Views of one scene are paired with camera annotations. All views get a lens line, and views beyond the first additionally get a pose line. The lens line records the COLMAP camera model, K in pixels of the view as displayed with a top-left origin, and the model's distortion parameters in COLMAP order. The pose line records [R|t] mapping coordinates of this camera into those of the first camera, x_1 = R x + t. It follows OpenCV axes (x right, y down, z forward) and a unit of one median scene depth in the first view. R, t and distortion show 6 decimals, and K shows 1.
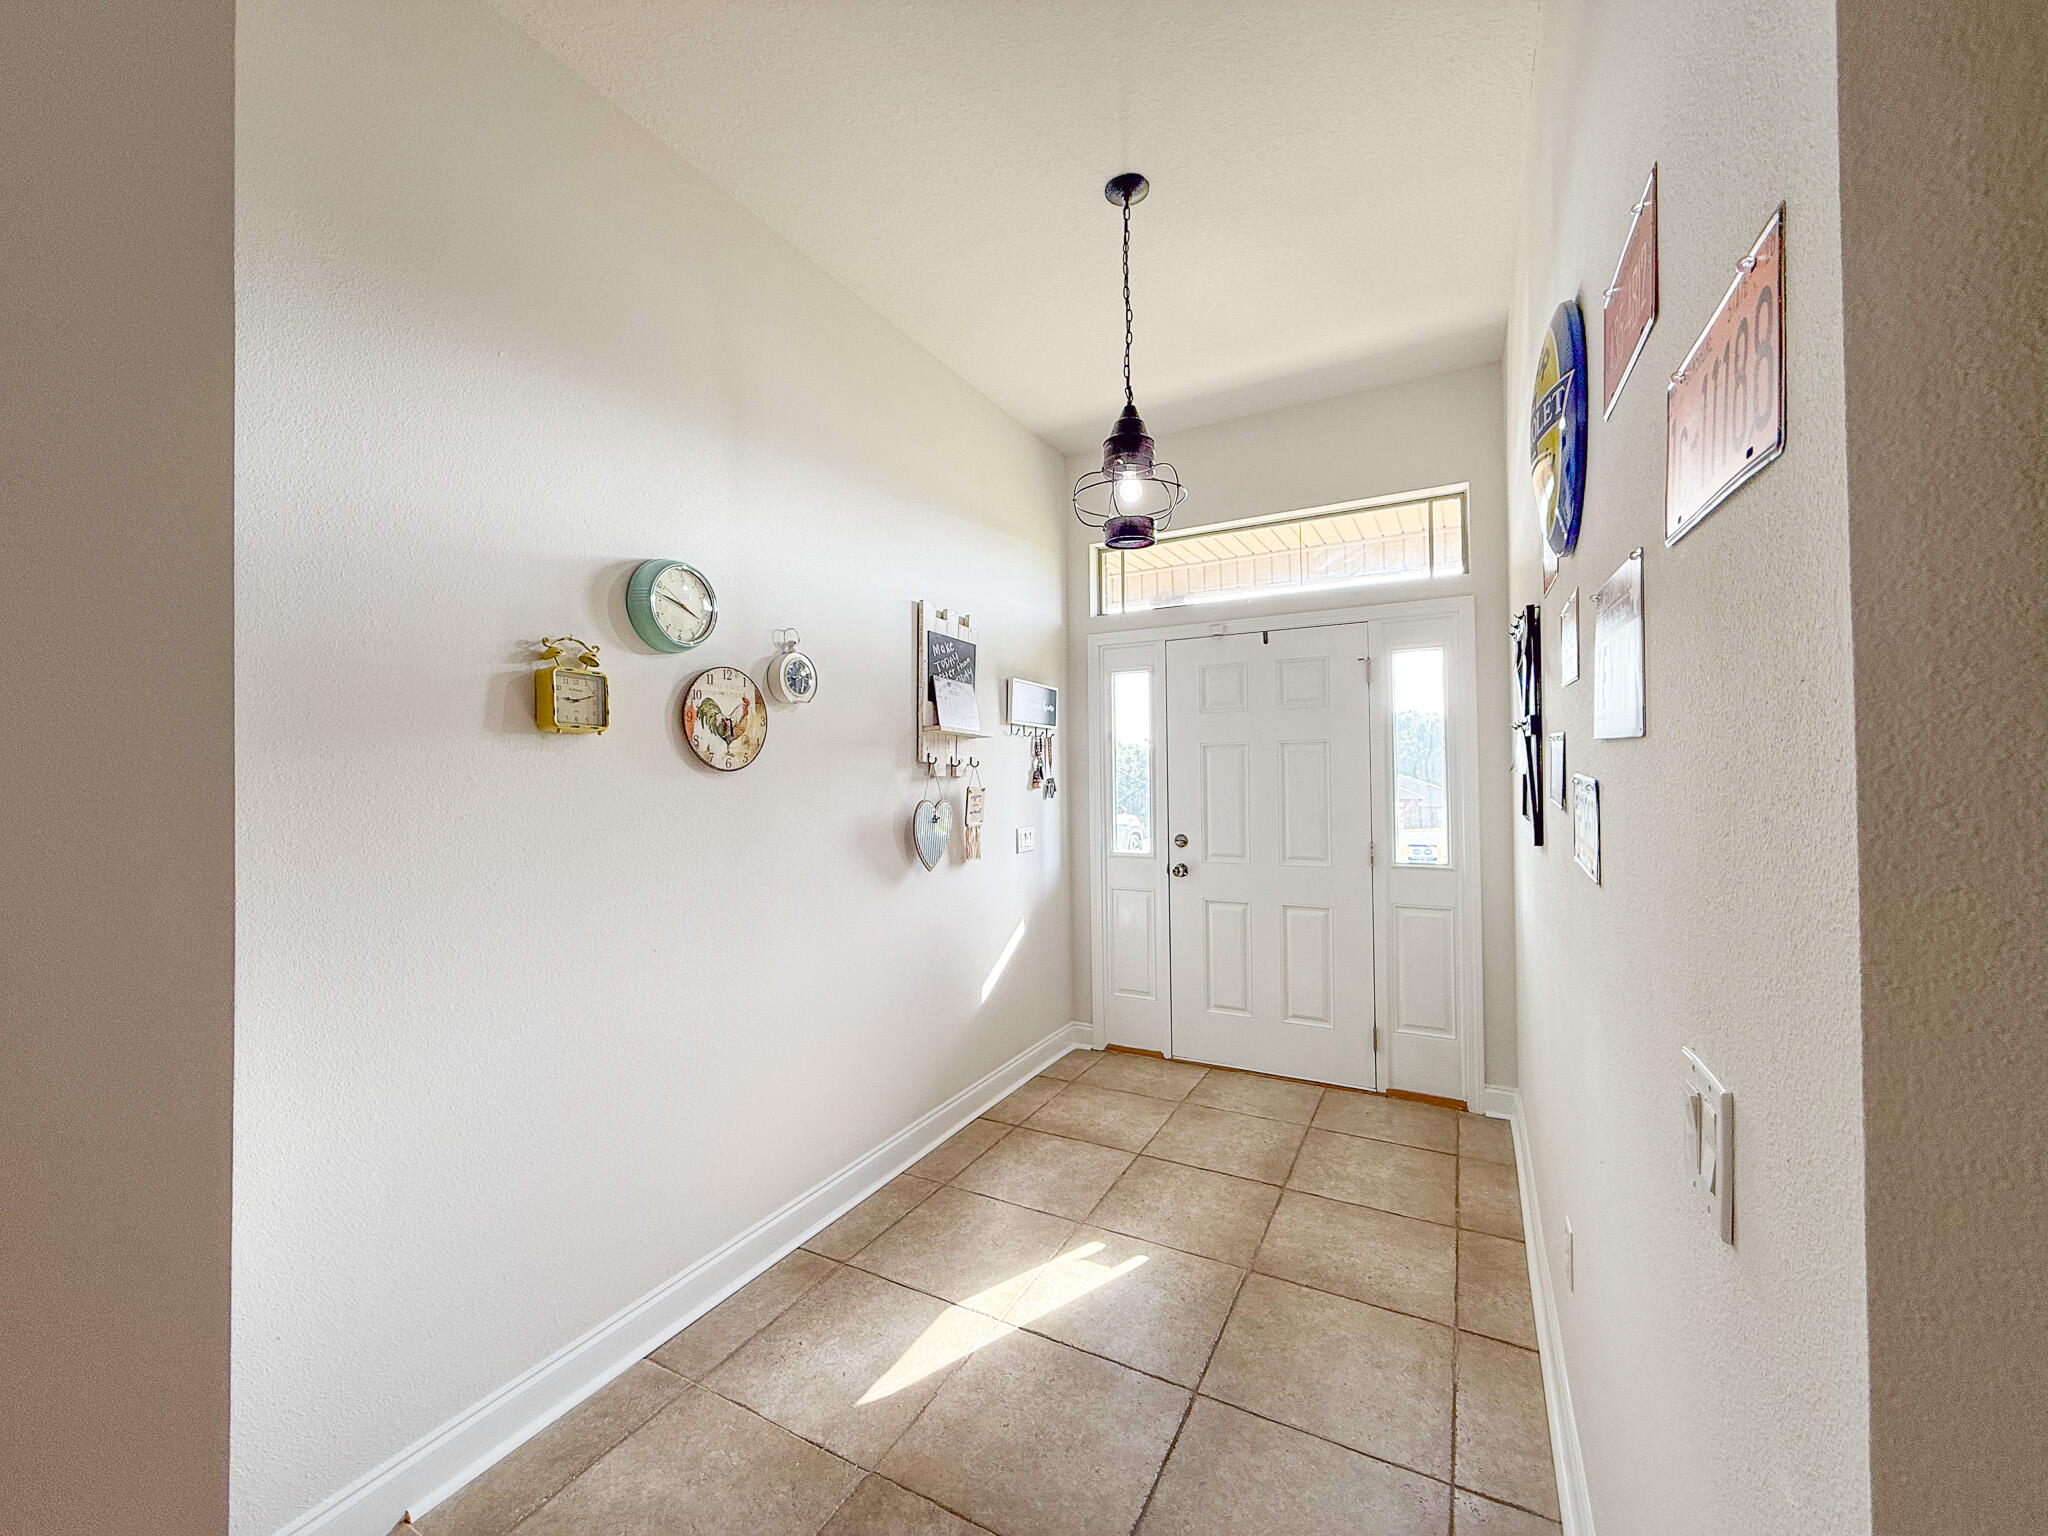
lens RADIAL K [[816.5, 0, 1018.2], [0, 816.5, 772.9], [0, 0, 1]] dist [0.000223, 0.000107]
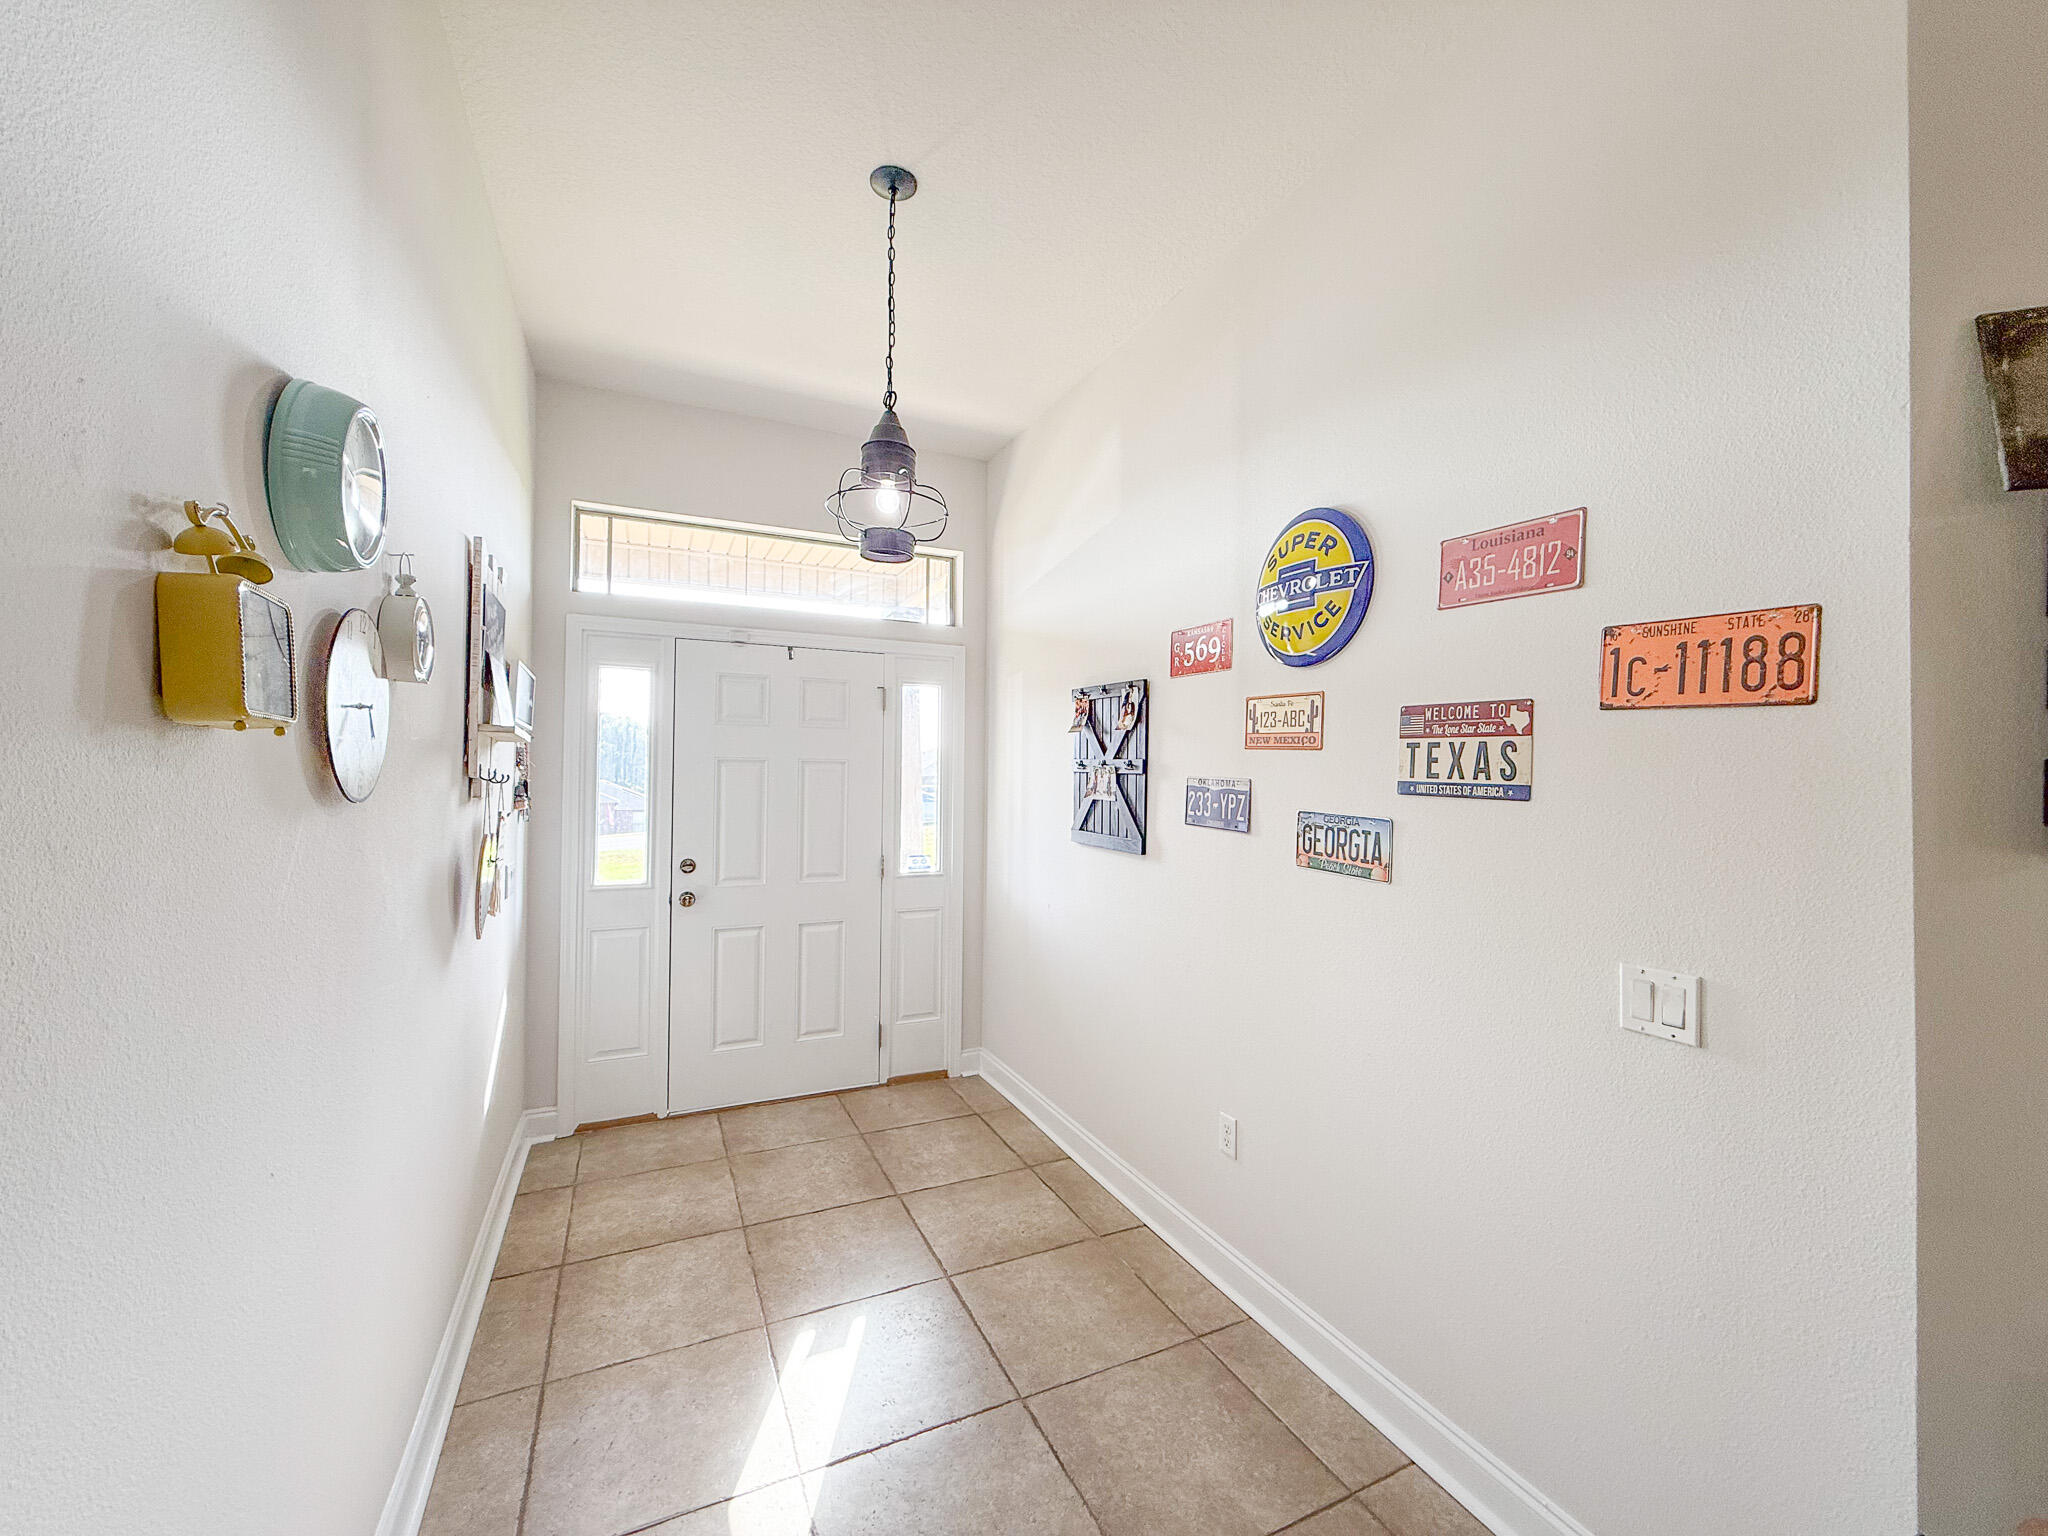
lens RADIAL K [[816.5, 0, 1019.7], [0, 816.5, 774.1], [0, 0, 1]] dist [0.000223, 0.000107]
pose [[0.585264, 0.022010, 0.810544, -0.354708], [-0.021180, 0.999705, -0.011854, -0.015634], [-0.810566, -0.010230, 0.585558, 0.217531]]
